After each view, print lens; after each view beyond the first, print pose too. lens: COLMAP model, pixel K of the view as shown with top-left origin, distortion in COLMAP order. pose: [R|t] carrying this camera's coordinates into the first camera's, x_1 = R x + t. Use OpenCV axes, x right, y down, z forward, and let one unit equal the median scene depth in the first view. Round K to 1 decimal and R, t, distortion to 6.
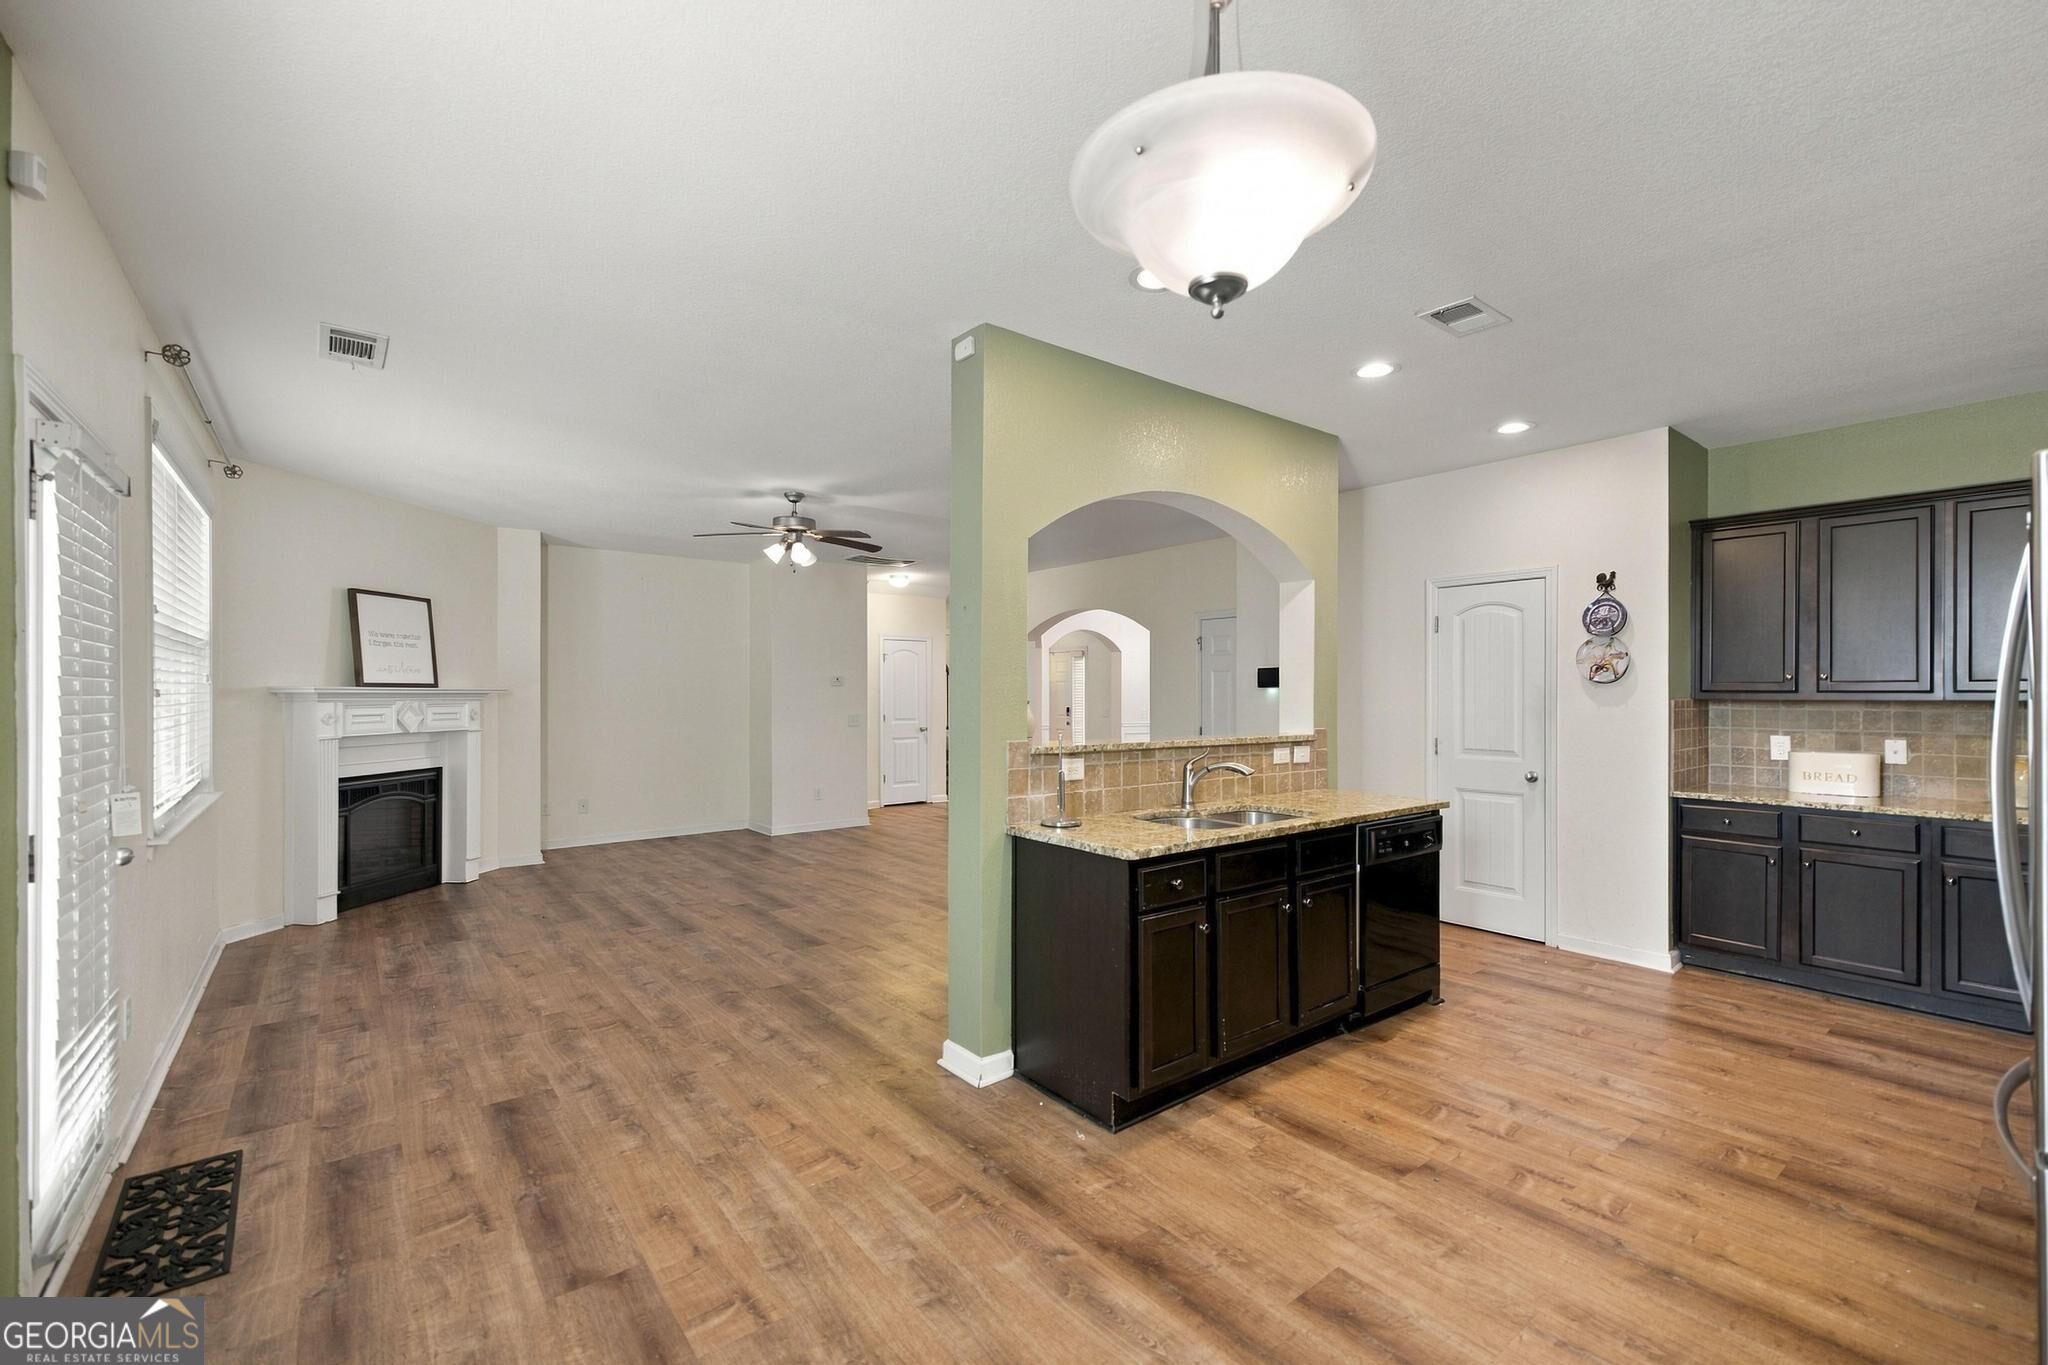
lens RADIAL K [[887.0, 0, 1024.0], [0, 887.0, 682.5], [0, 0, 1]] dist [0.020713, -0.000342]
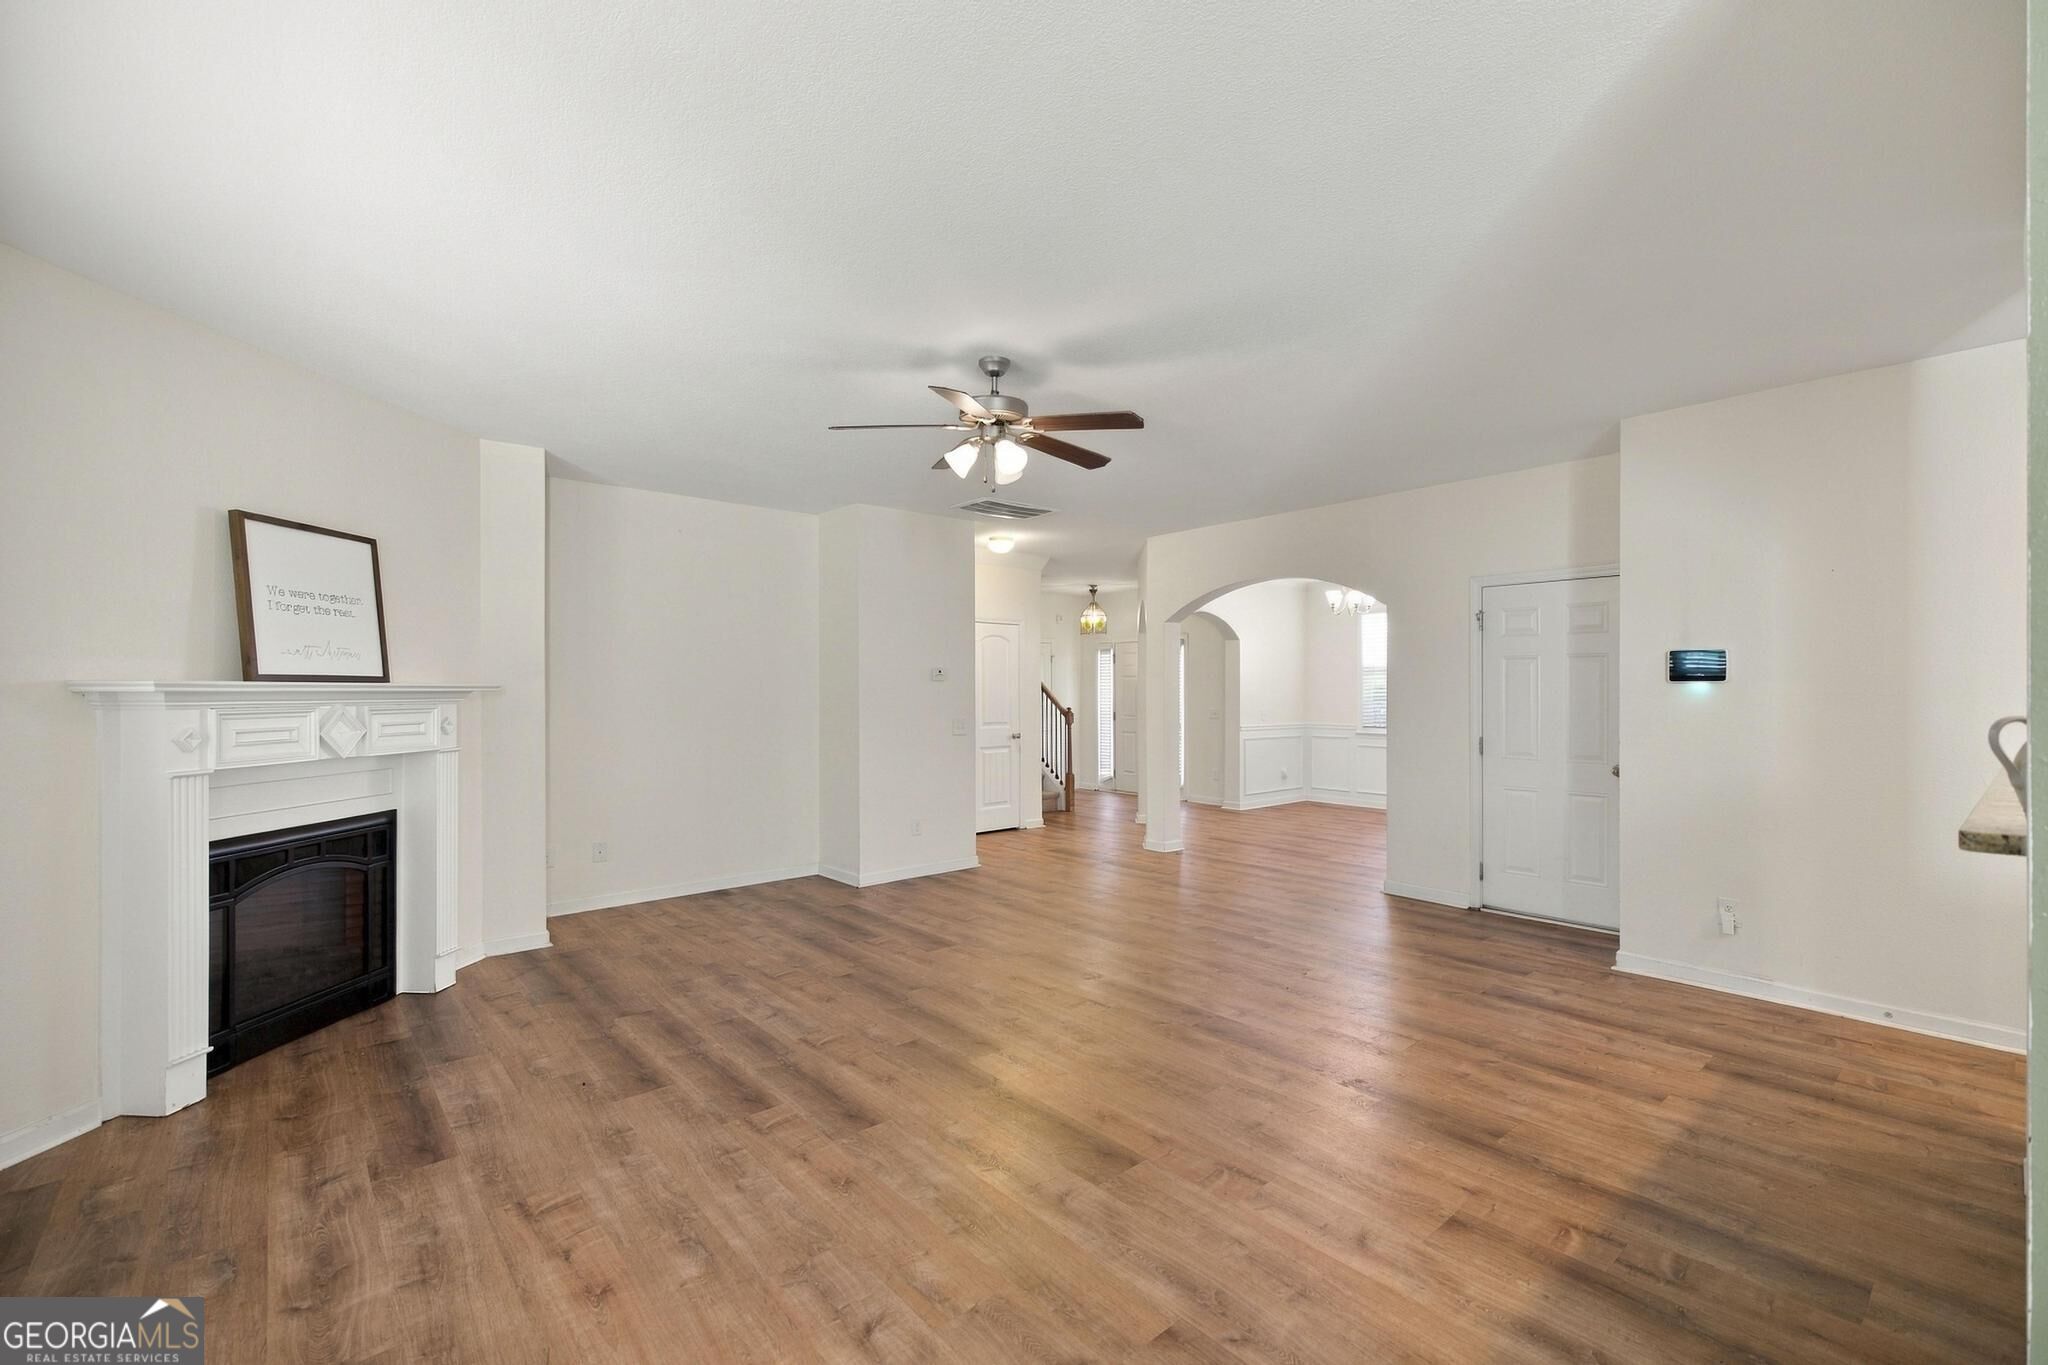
lens RADIAL K [[887.0, 0, 1024.0], [0, 887.0, 682.5], [0, 0, 1]] dist [0.020713, -0.000342]
pose [[0.998949, -0.001382, 0.045816, -0.262742], [0.001222, 0.999993, 0.003512, 0.004081], [-0.045821, -0.003452, 0.998944, 0.387324]]
